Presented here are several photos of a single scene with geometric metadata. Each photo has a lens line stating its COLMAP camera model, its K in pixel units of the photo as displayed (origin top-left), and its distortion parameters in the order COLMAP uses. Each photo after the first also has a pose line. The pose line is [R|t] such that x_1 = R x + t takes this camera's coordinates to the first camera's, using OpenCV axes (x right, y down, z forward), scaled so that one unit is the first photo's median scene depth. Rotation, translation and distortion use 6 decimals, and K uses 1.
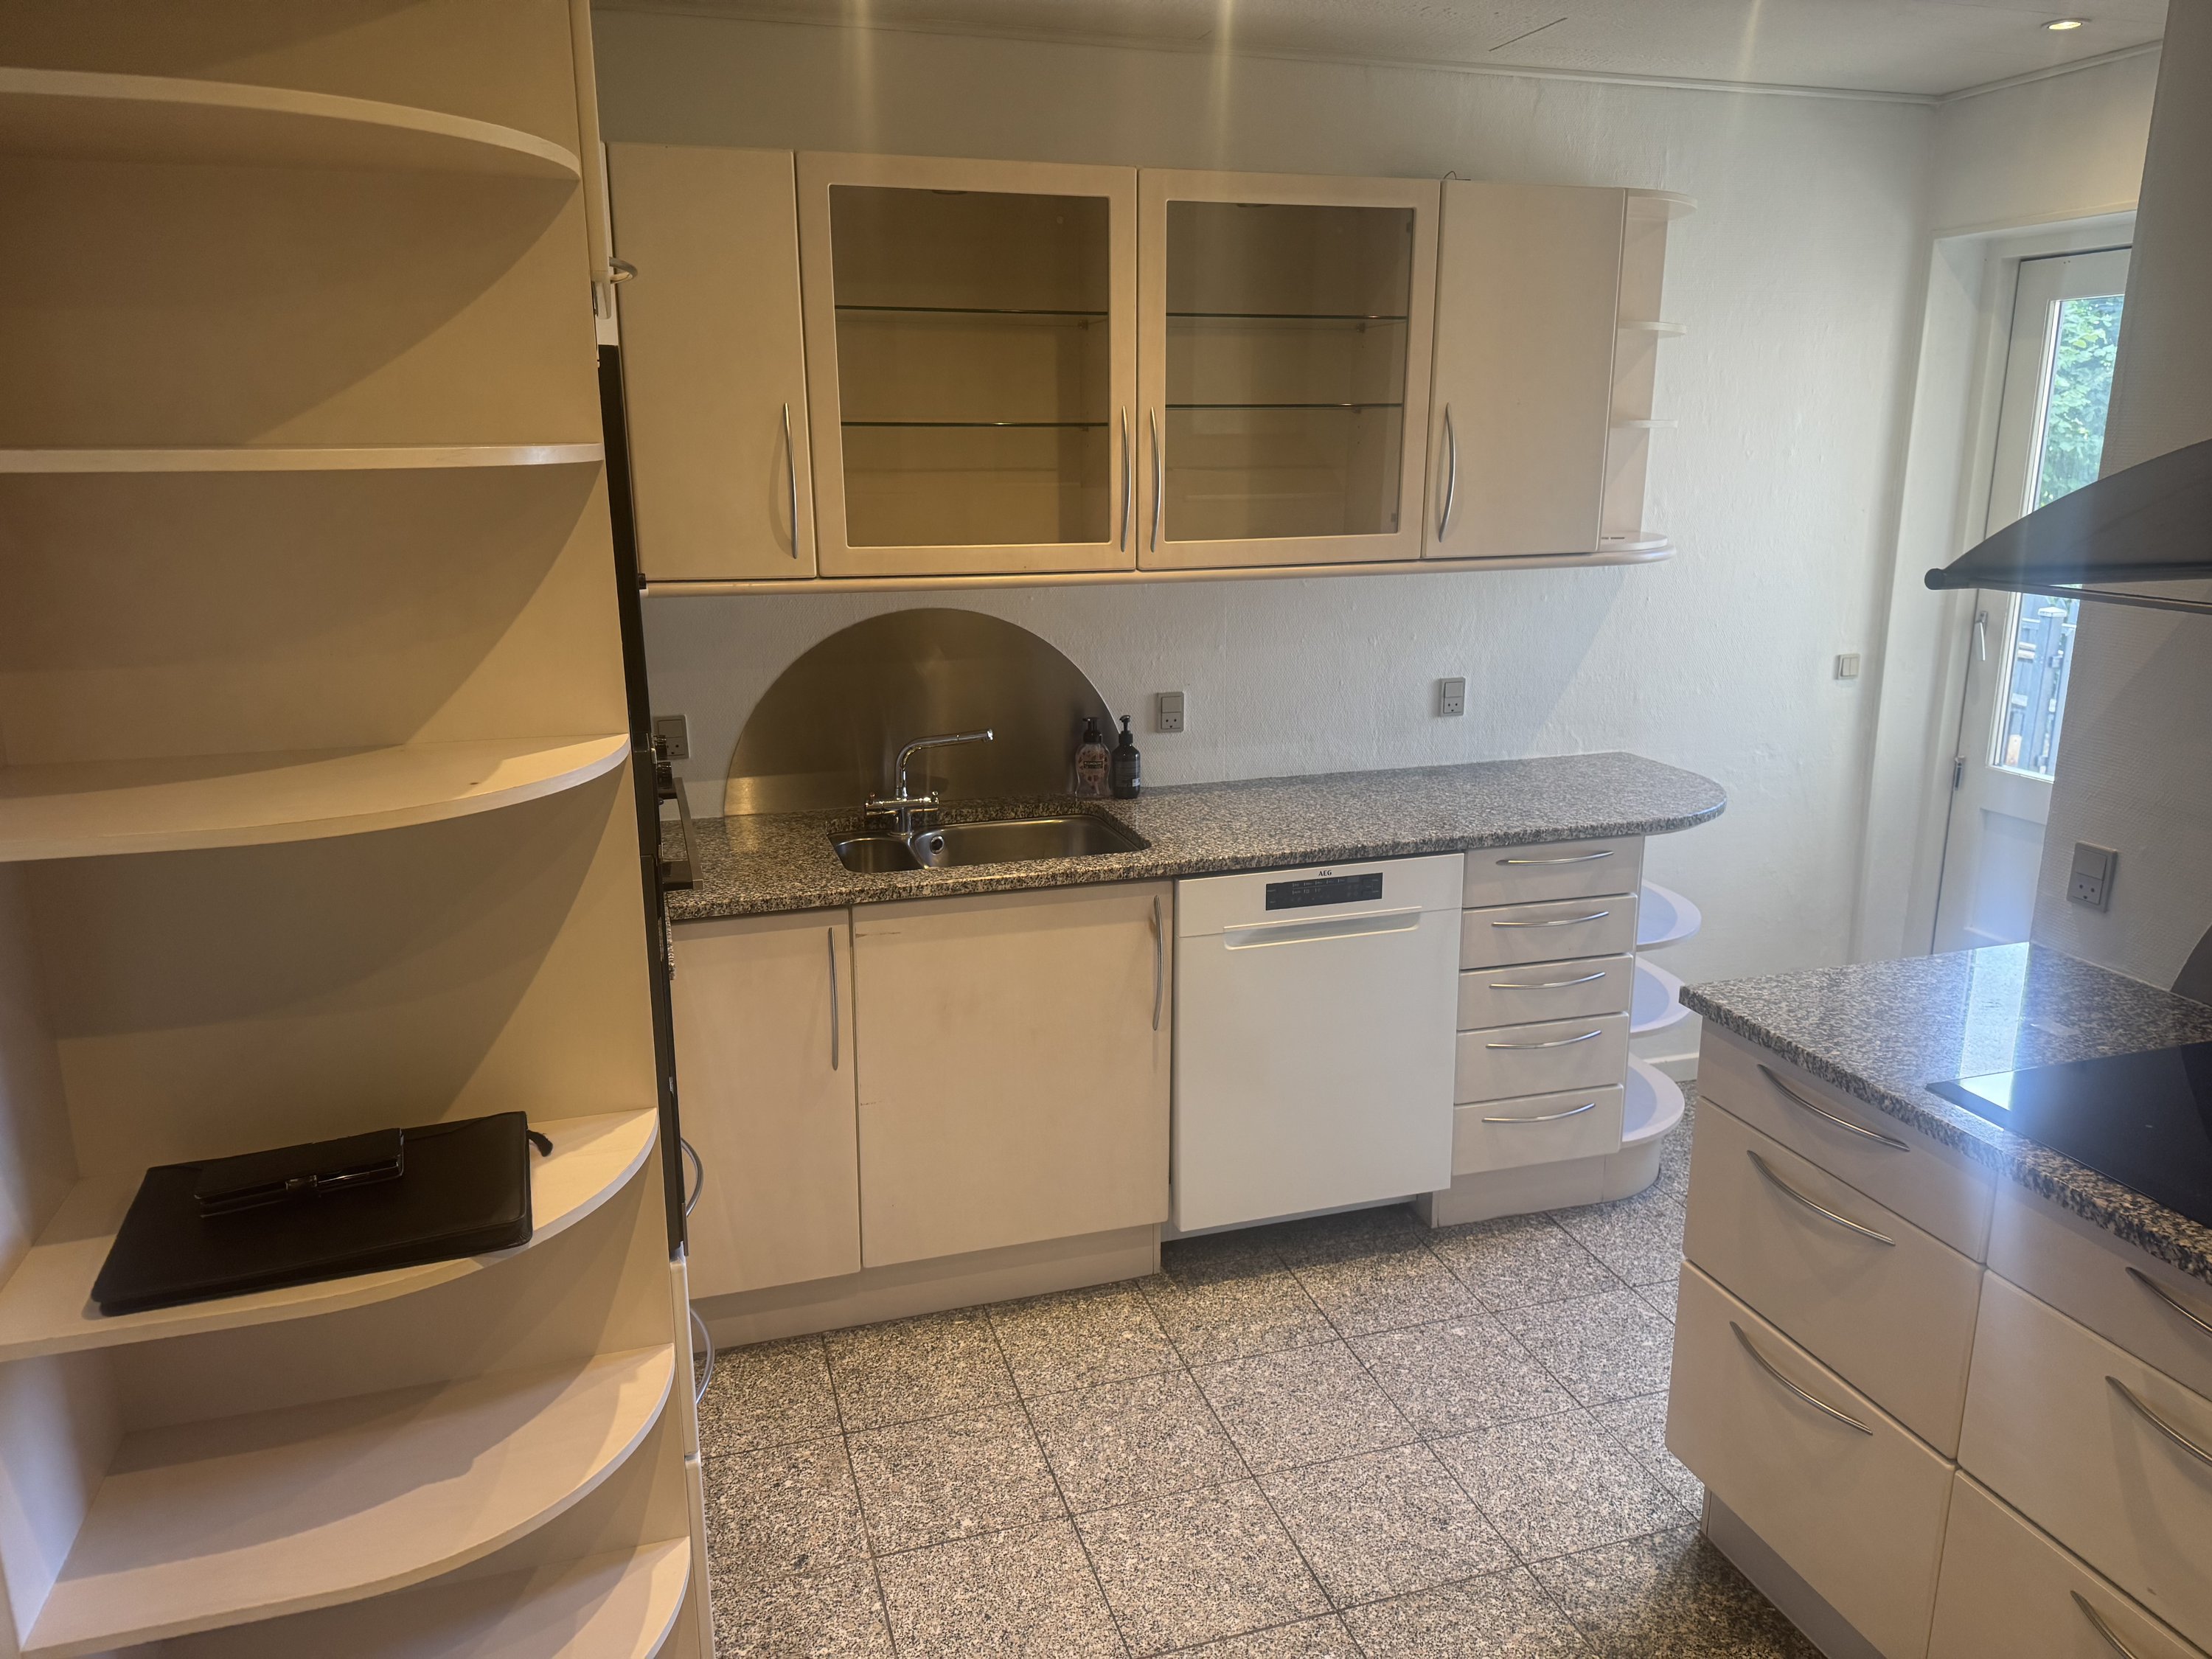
lens RADIAL K [[1534.0, 0, 1106.3], [0, 1534.0, 810.1], [0, 0, 1]] dist [0.047655, -0.057639]
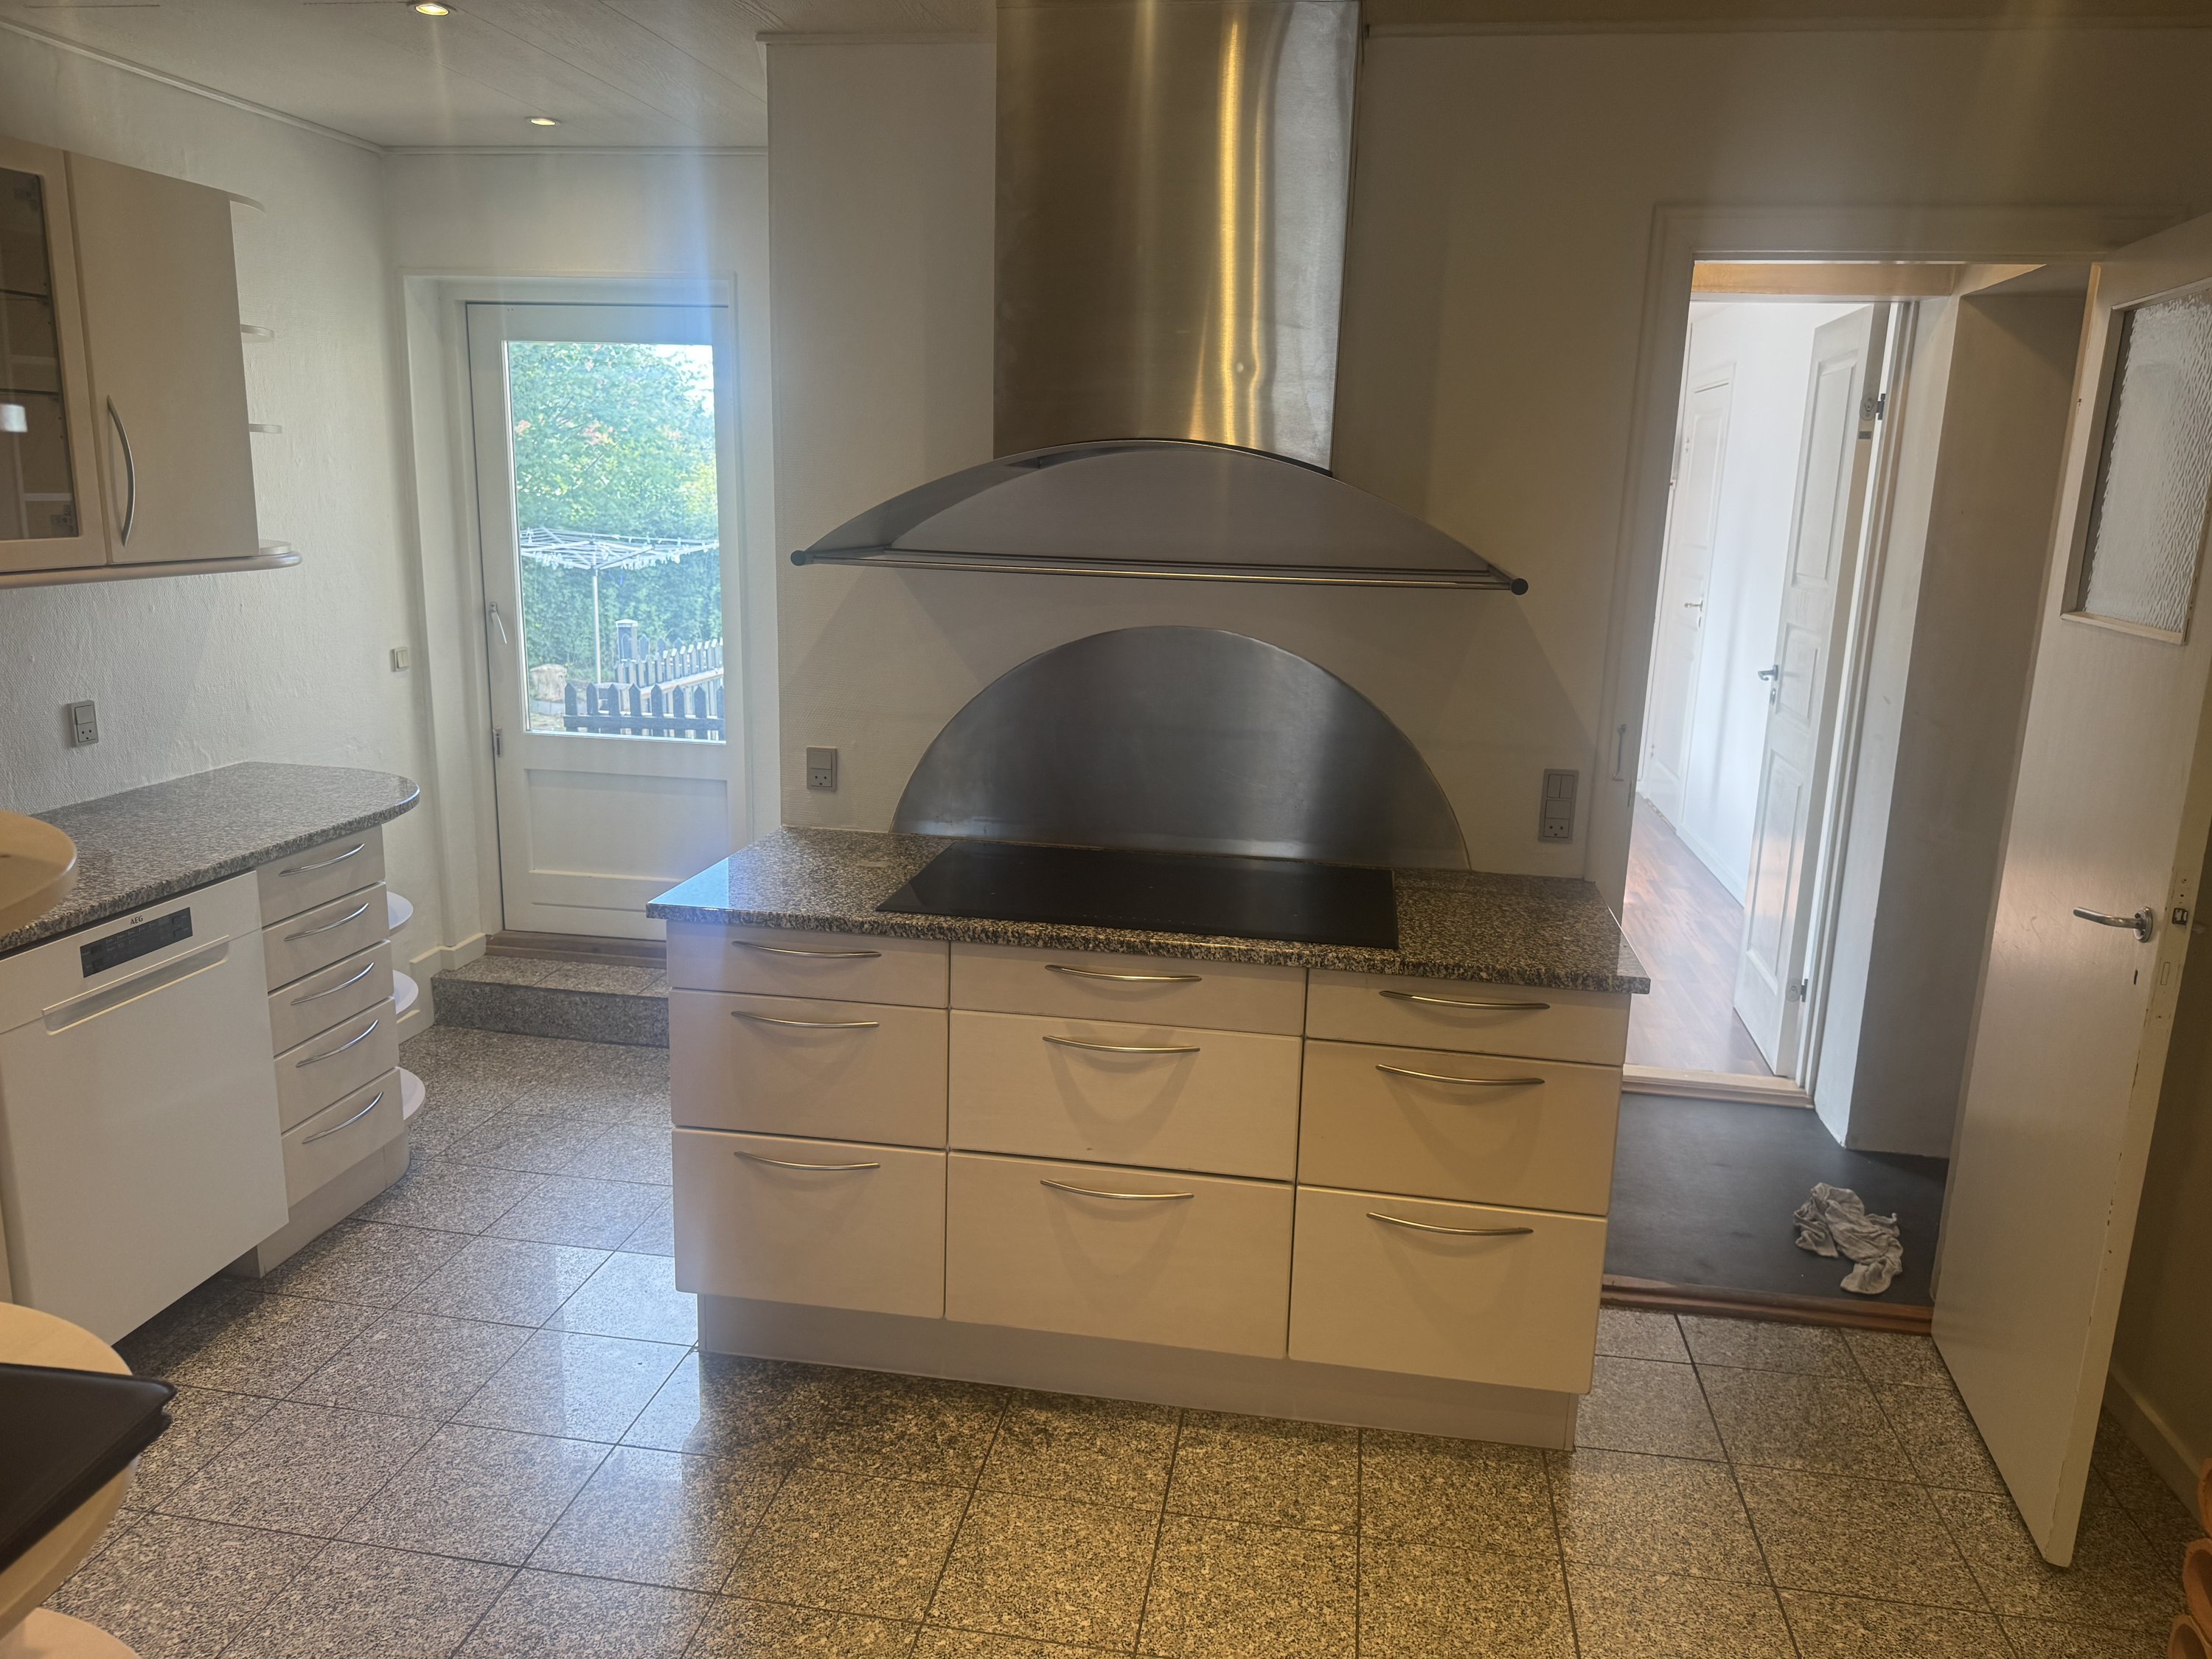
lens RADIAL K [[1534.6, 0, 1091.3], [0, 1534.6, 831.5], [0, 0, 1]] dist [0.083120, -0.112216]
pose [[0.445574, -0.179479, 0.877070, -0.373634], [0.178620, 0.977822, 0.109352, -0.008264], [-0.877245, 0.107938, 0.467751, 0.089019]]
